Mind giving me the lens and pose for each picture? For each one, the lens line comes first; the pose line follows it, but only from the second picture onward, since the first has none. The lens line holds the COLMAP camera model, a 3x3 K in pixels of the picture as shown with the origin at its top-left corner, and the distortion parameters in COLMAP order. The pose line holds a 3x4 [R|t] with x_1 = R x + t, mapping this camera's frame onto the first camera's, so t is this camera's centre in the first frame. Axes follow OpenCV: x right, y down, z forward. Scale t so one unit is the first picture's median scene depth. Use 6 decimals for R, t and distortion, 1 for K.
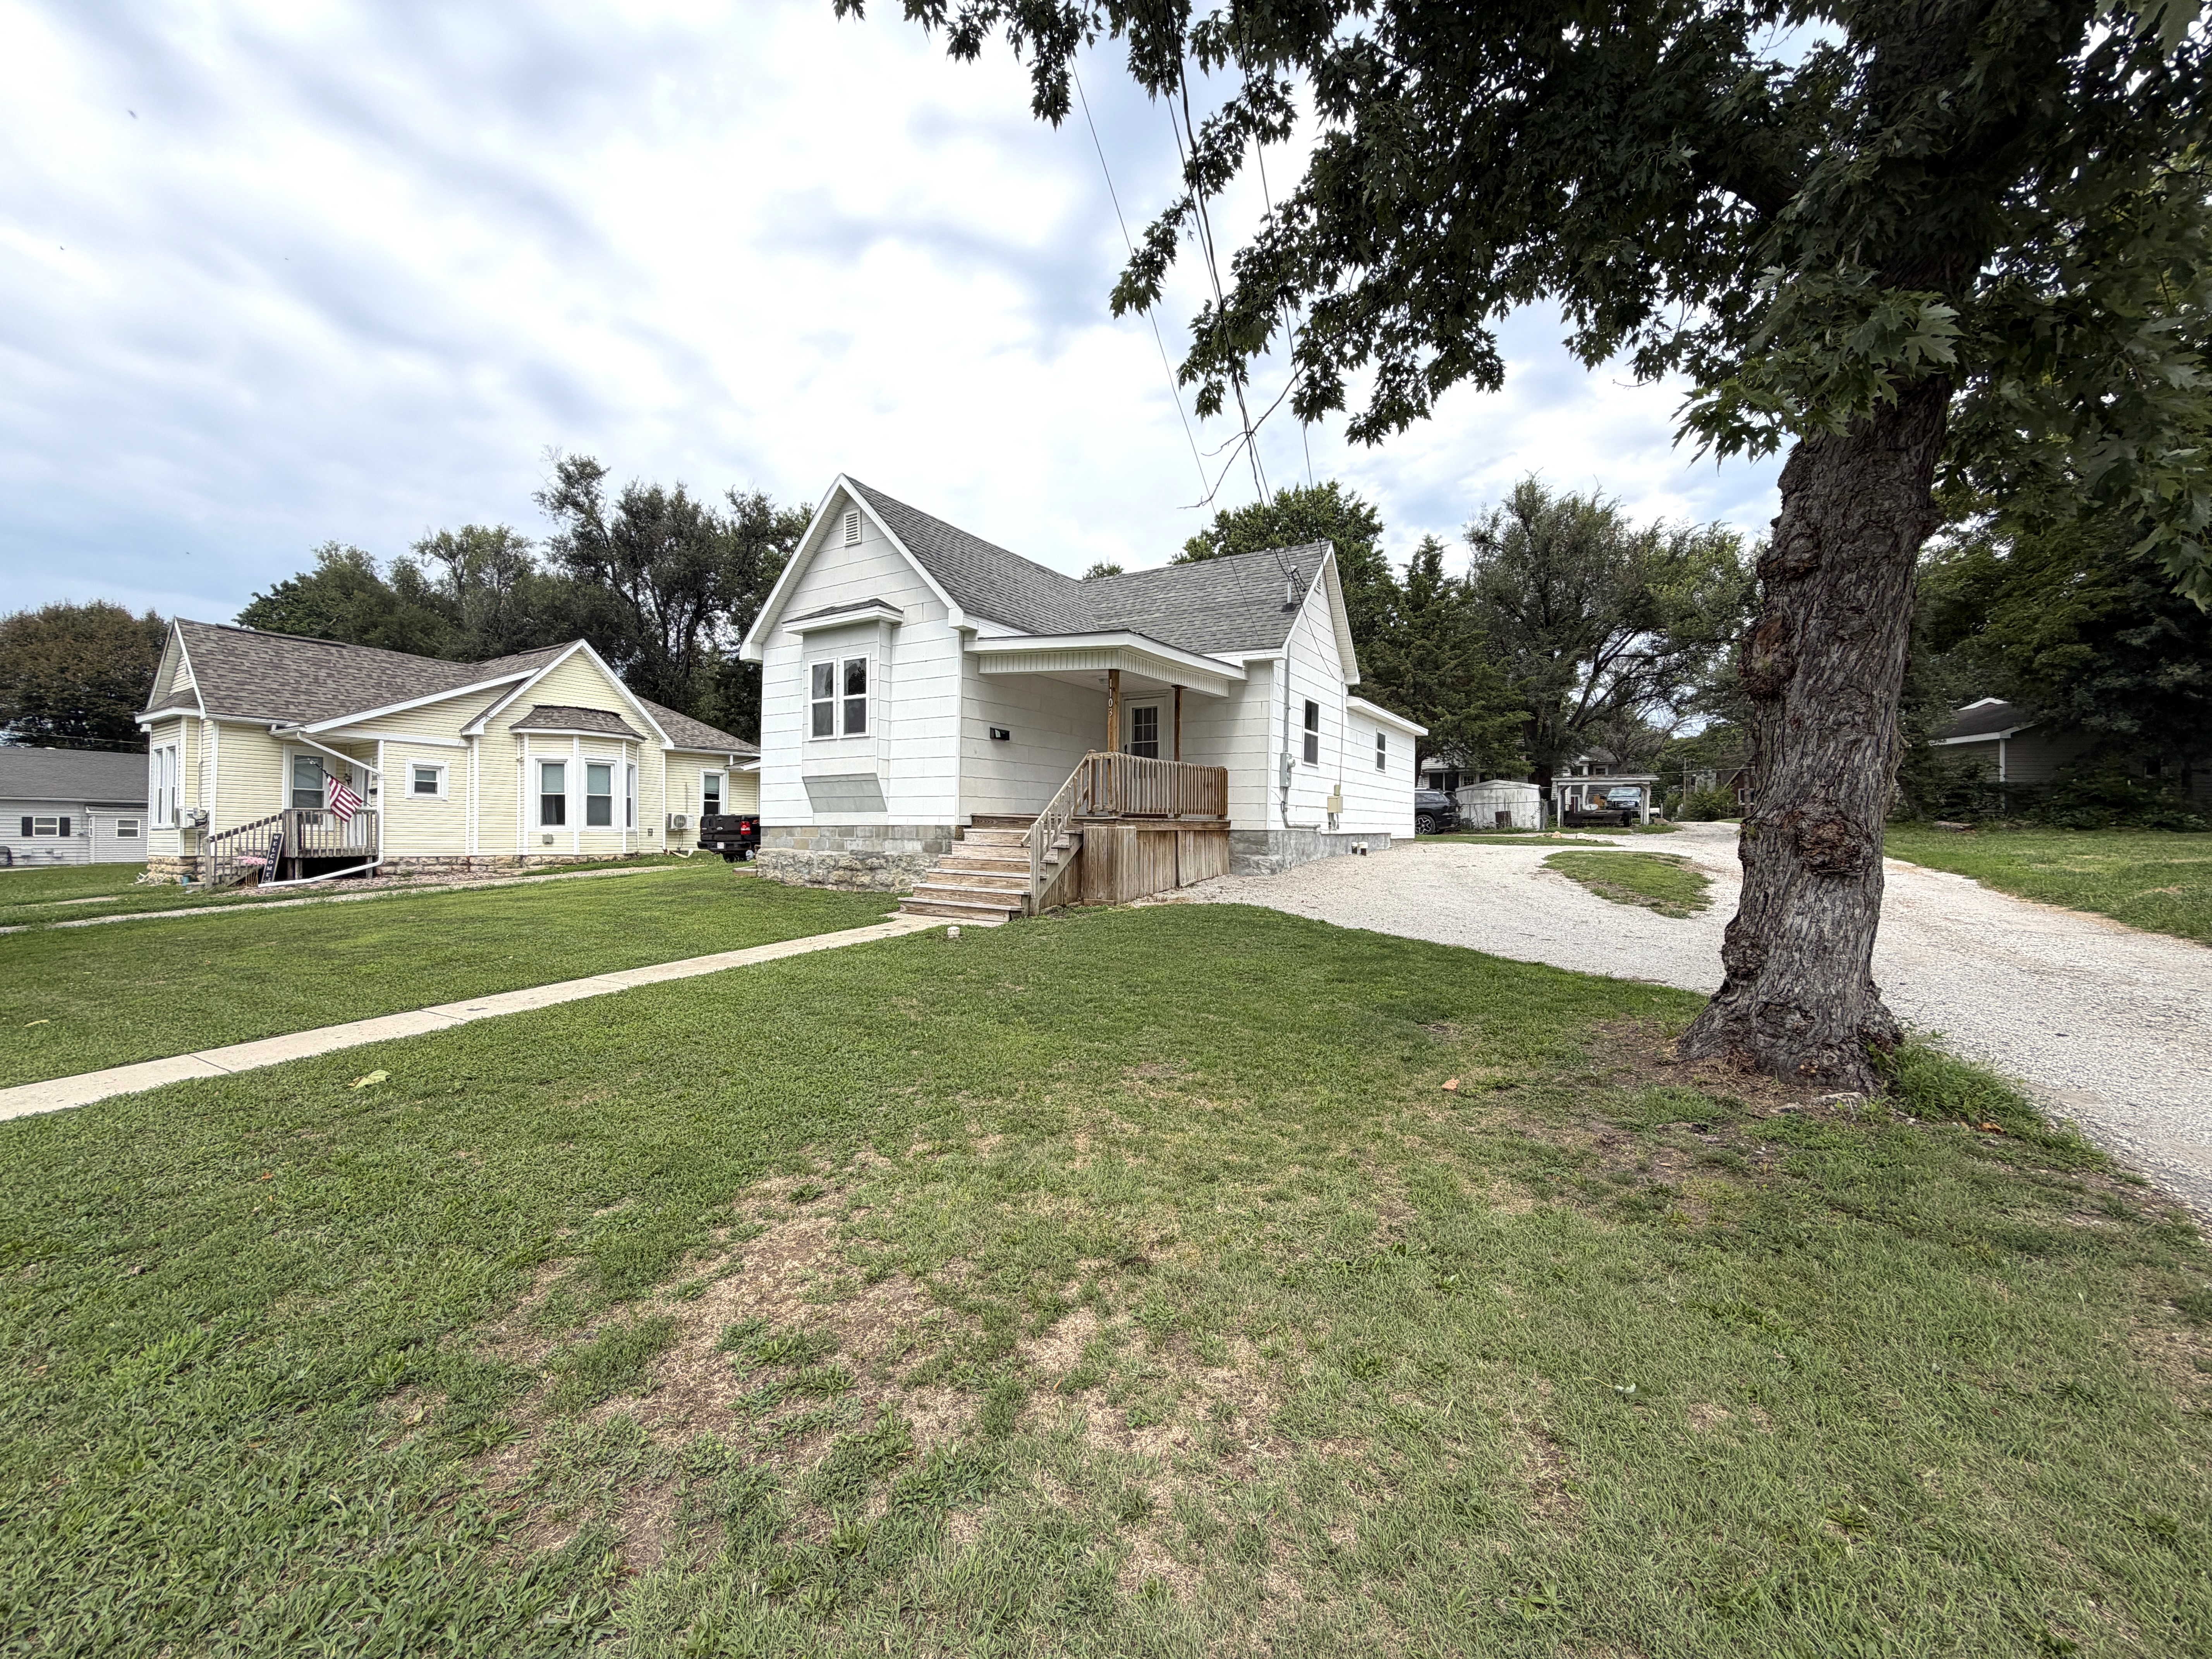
lens RADIAL K [[880.3, 0, 1106.0], [0, 880.3, 829.5], [0, 0, 1]] dist [-0.000157, 0.000184]
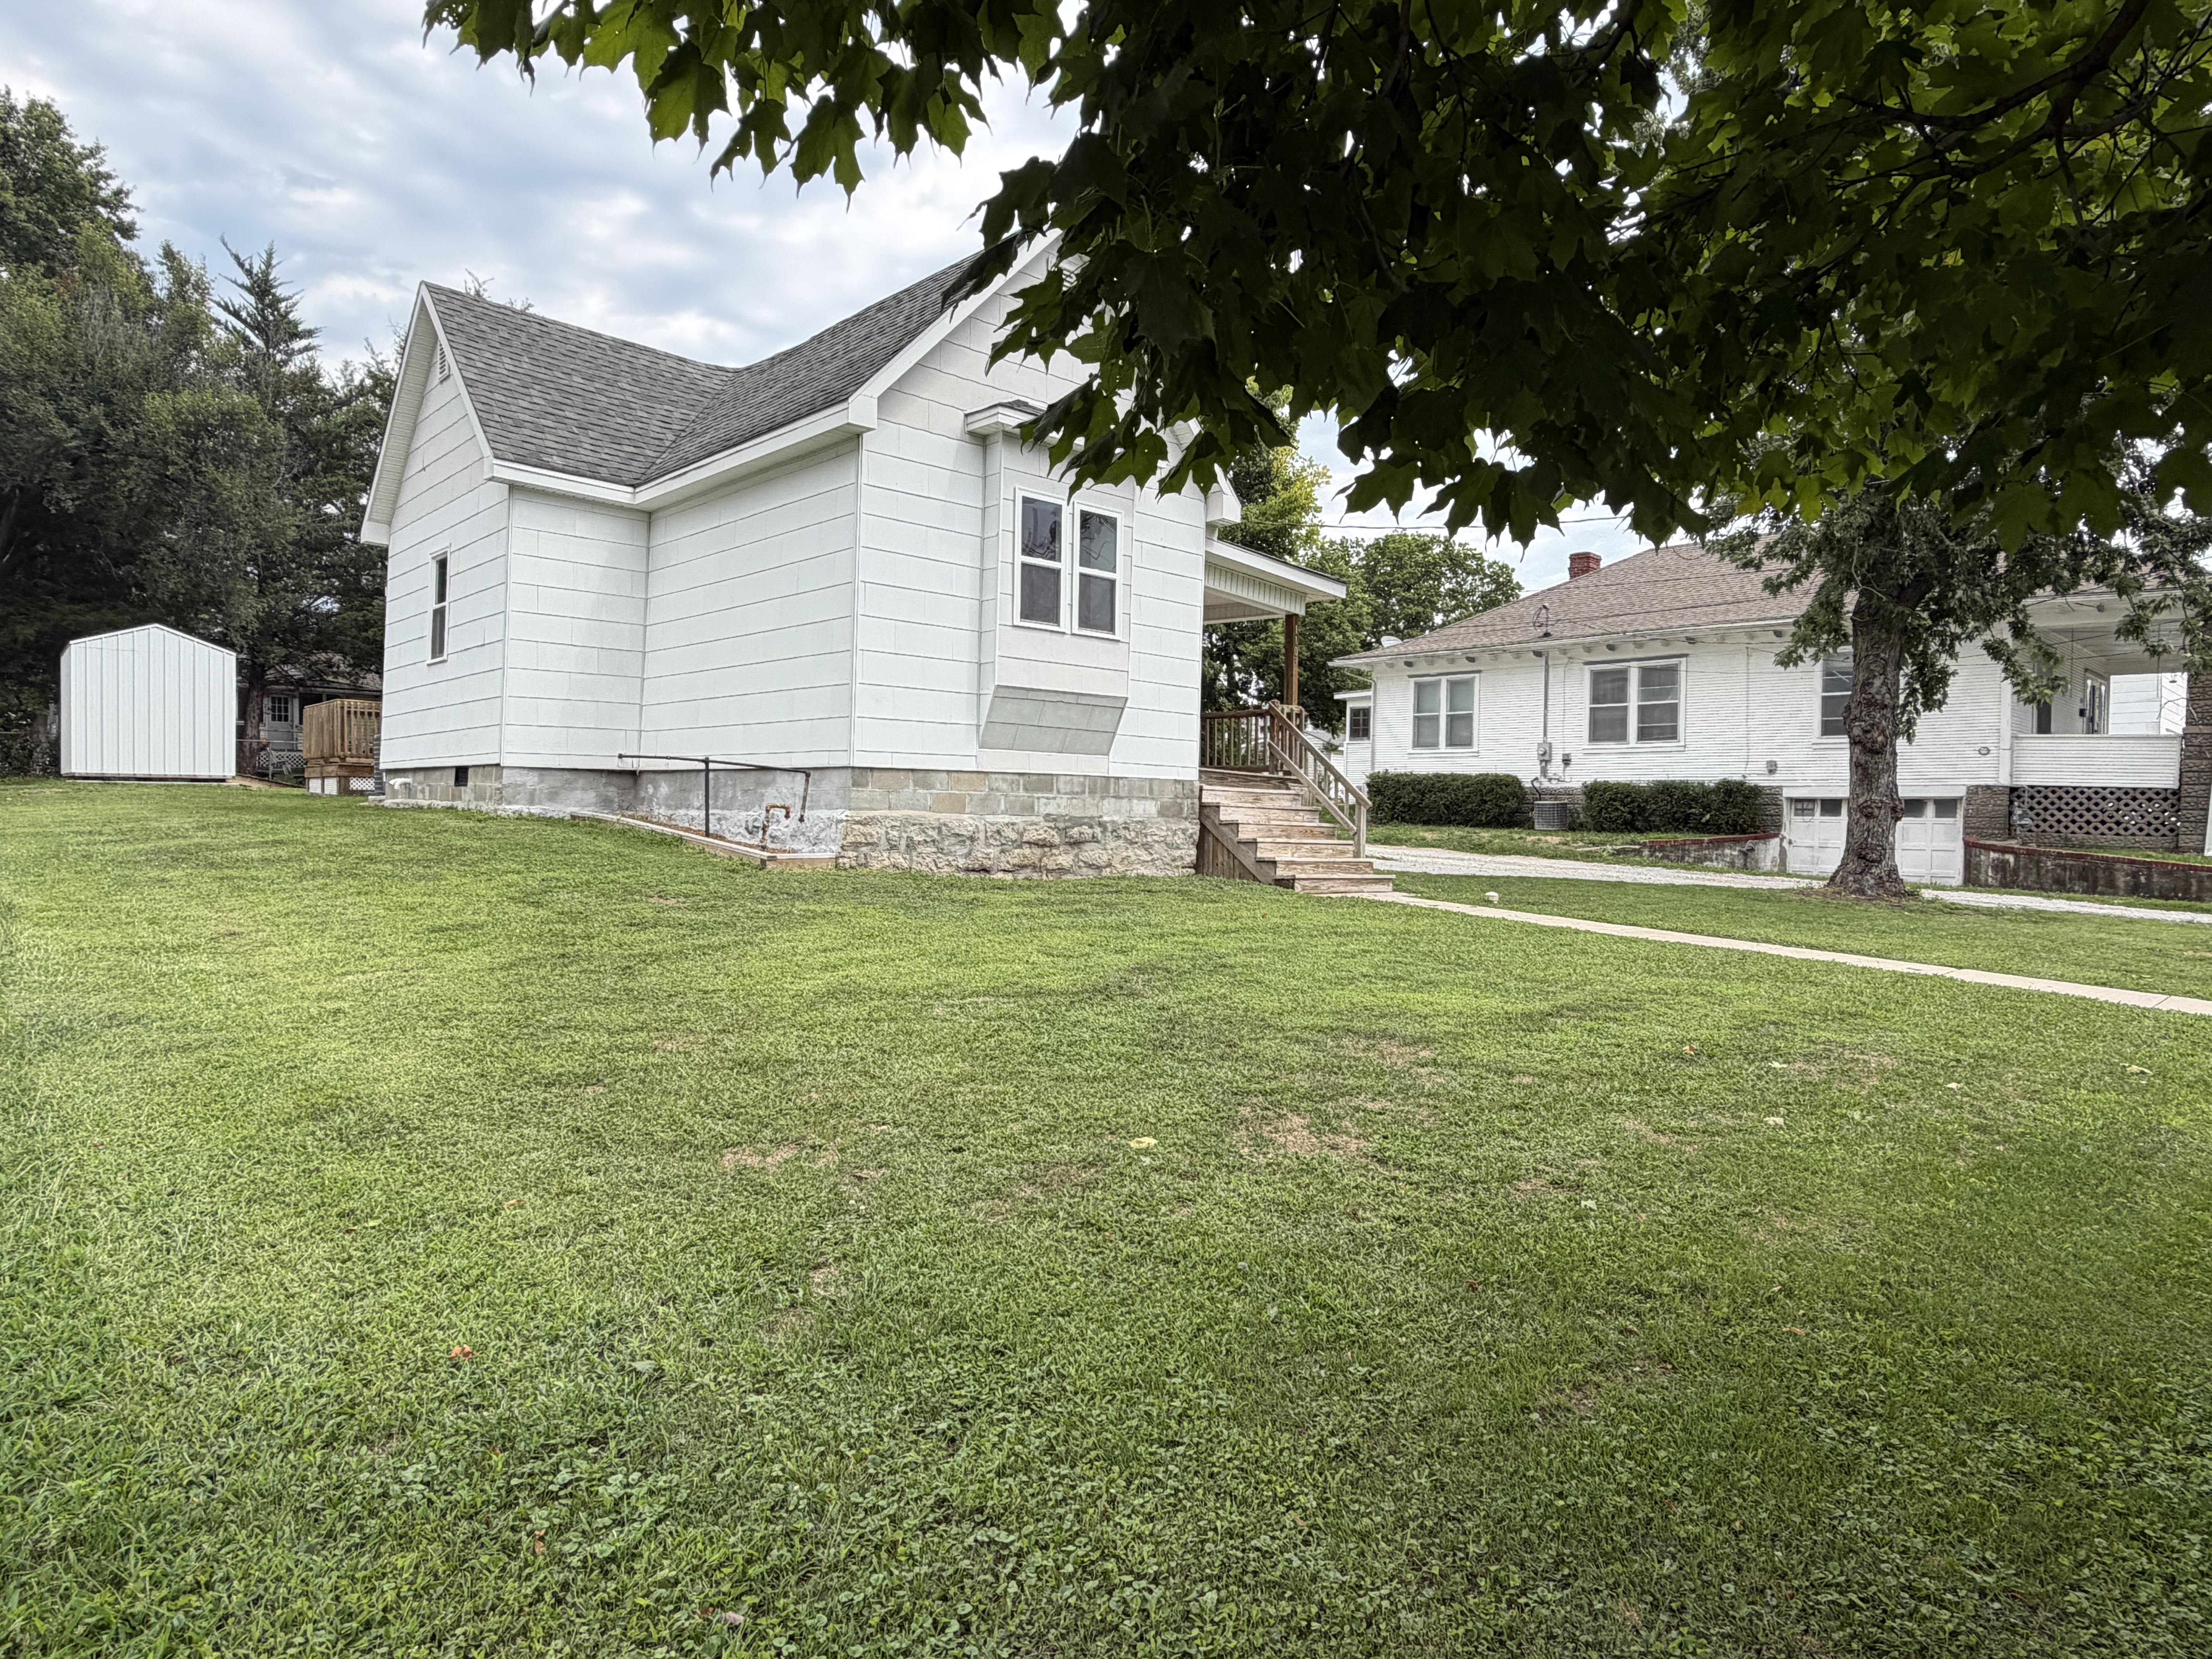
lens RADIAL K [[1272.4, 0, 1106.0], [0, 1272.4, 829.5], [0, 0, 1]] dist [-0.009152, -0.000598]
pose [[0.266193, -0.013835, 0.963821, -1.133493], [-0.021094, 0.999574, 0.020174, 0.015493], [-0.963689, -0.025701, 0.265788, 0.723181]]
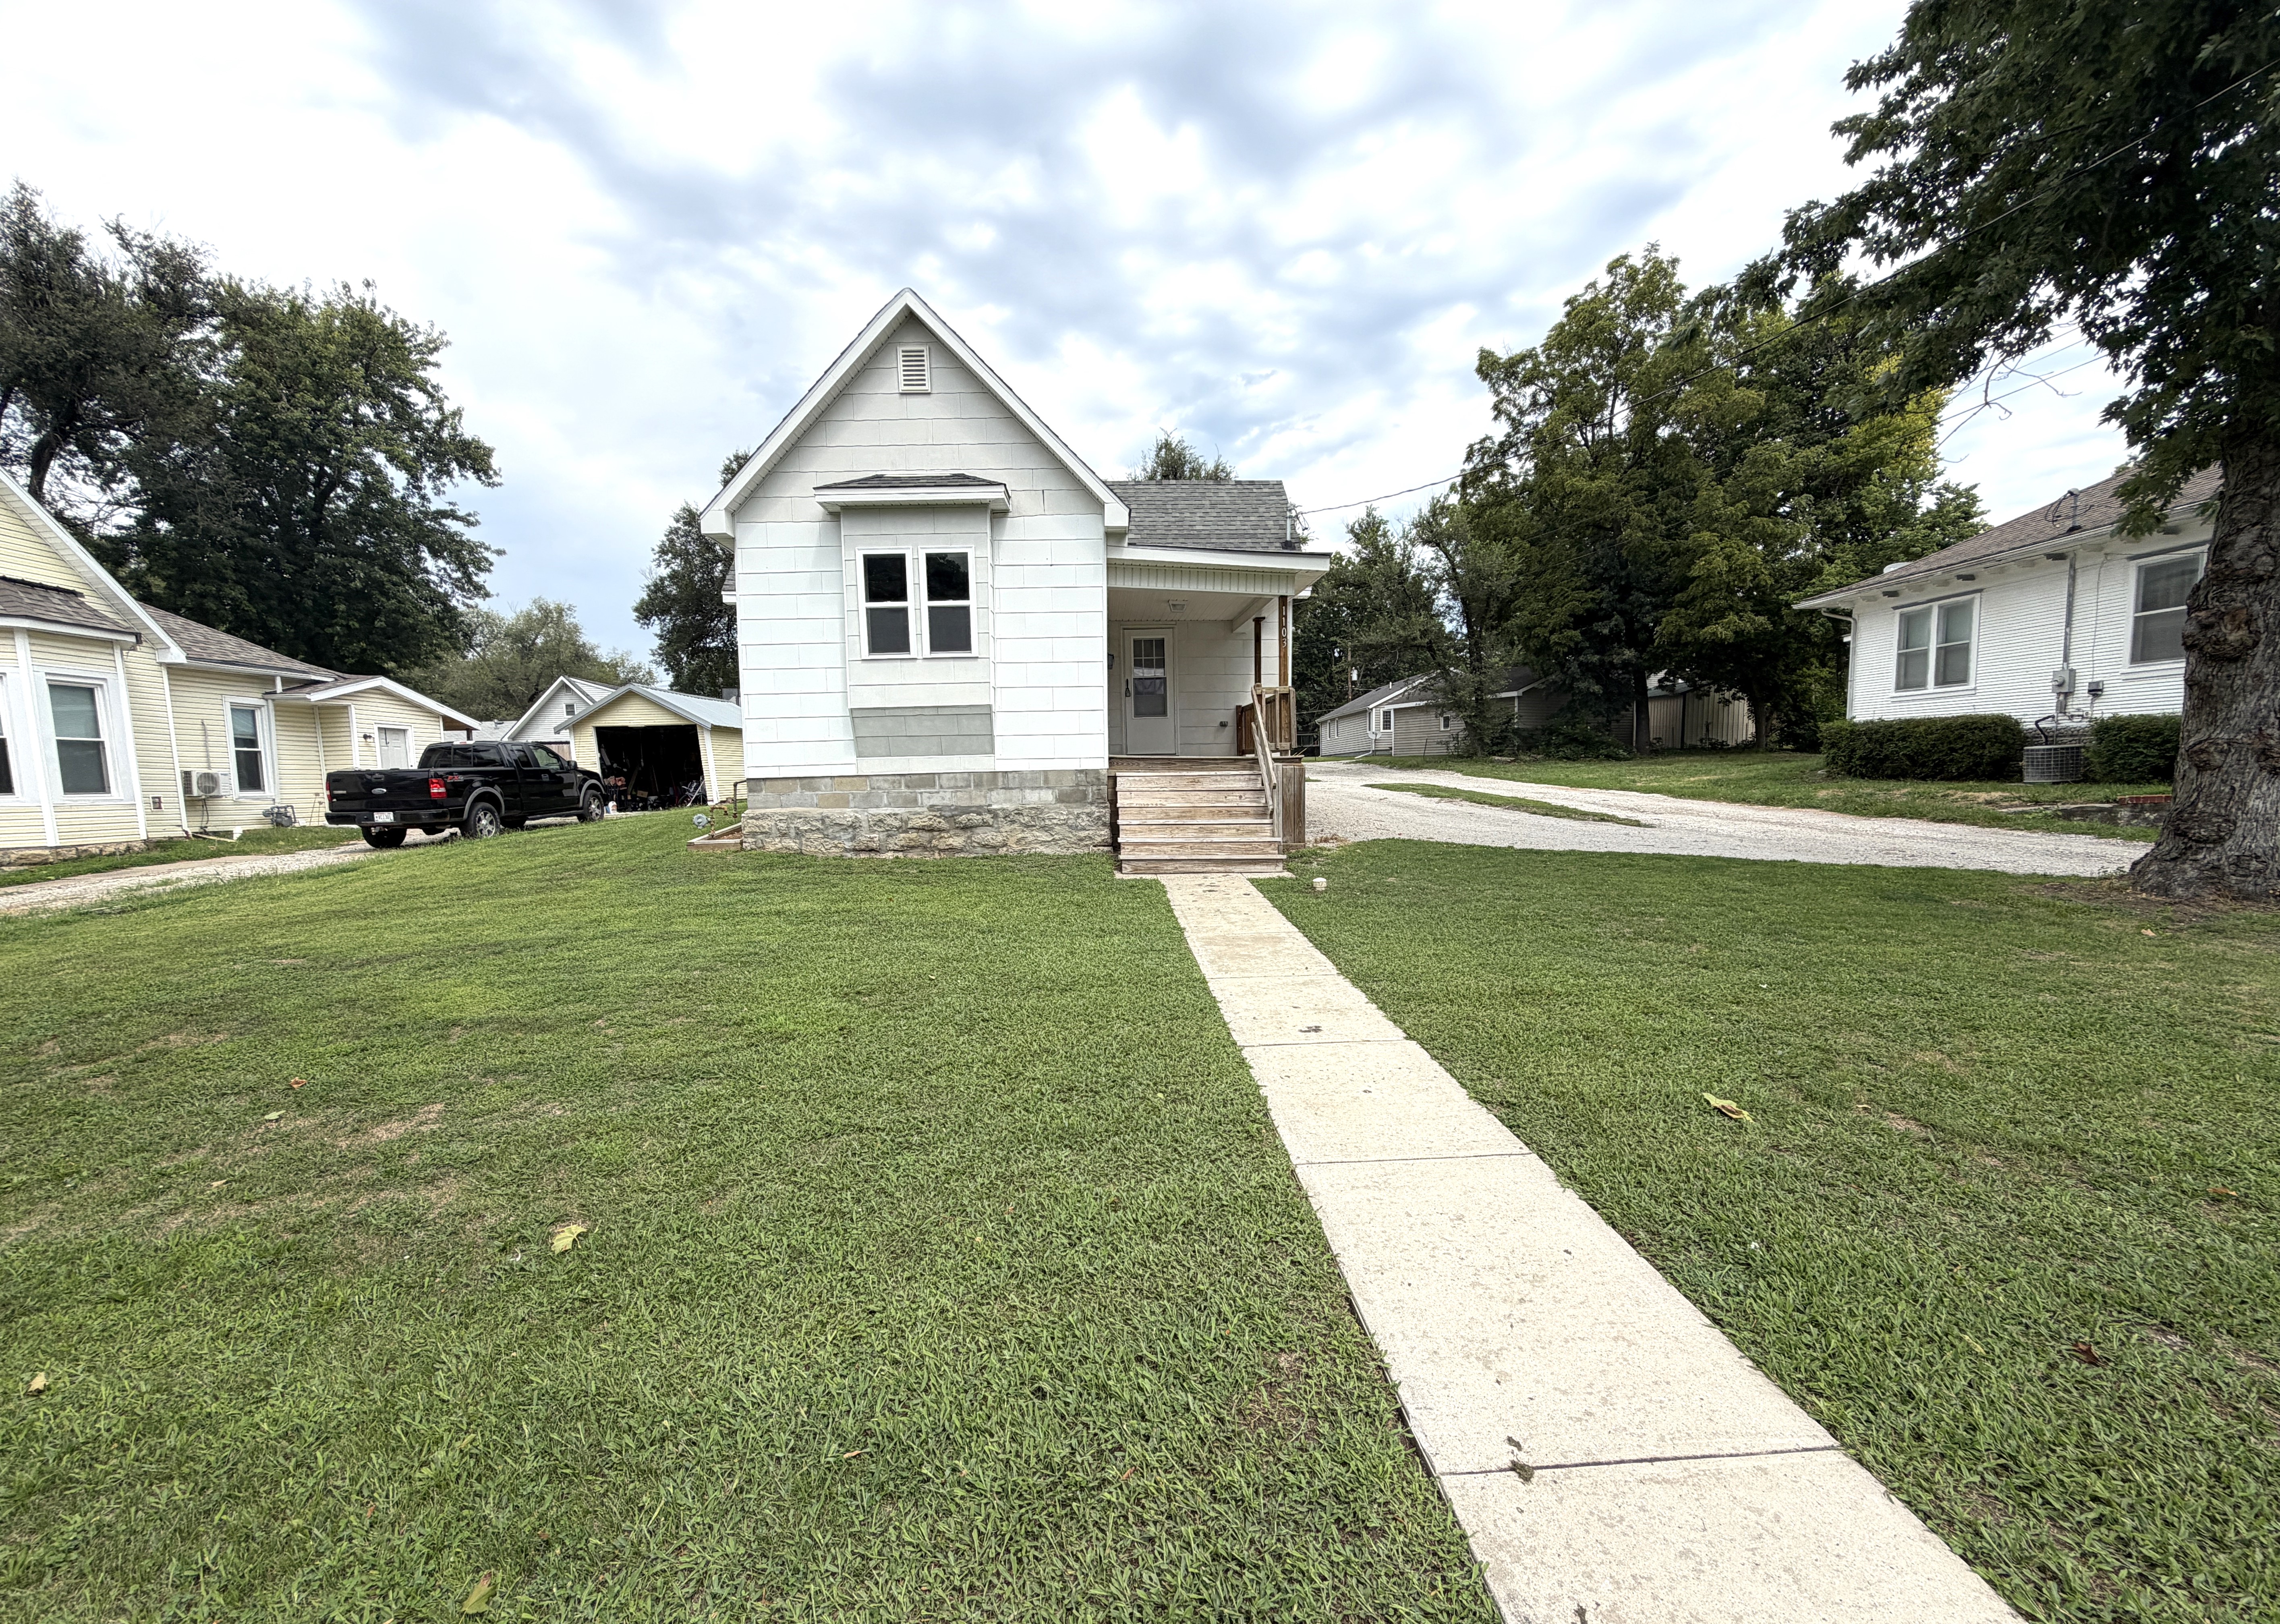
lens RADIAL K [[916.3, 0, 1113.2], [0, 916.3, 868.8], [0, 0, 1]] dist [-0.002833, 0.000231]
pose [[0.837493, -0.078935, 0.540717, -0.593845], [0.025753, 0.994114, 0.105234, -0.001602], [-0.545841, -0.074208, 0.834596, 0.237448]]
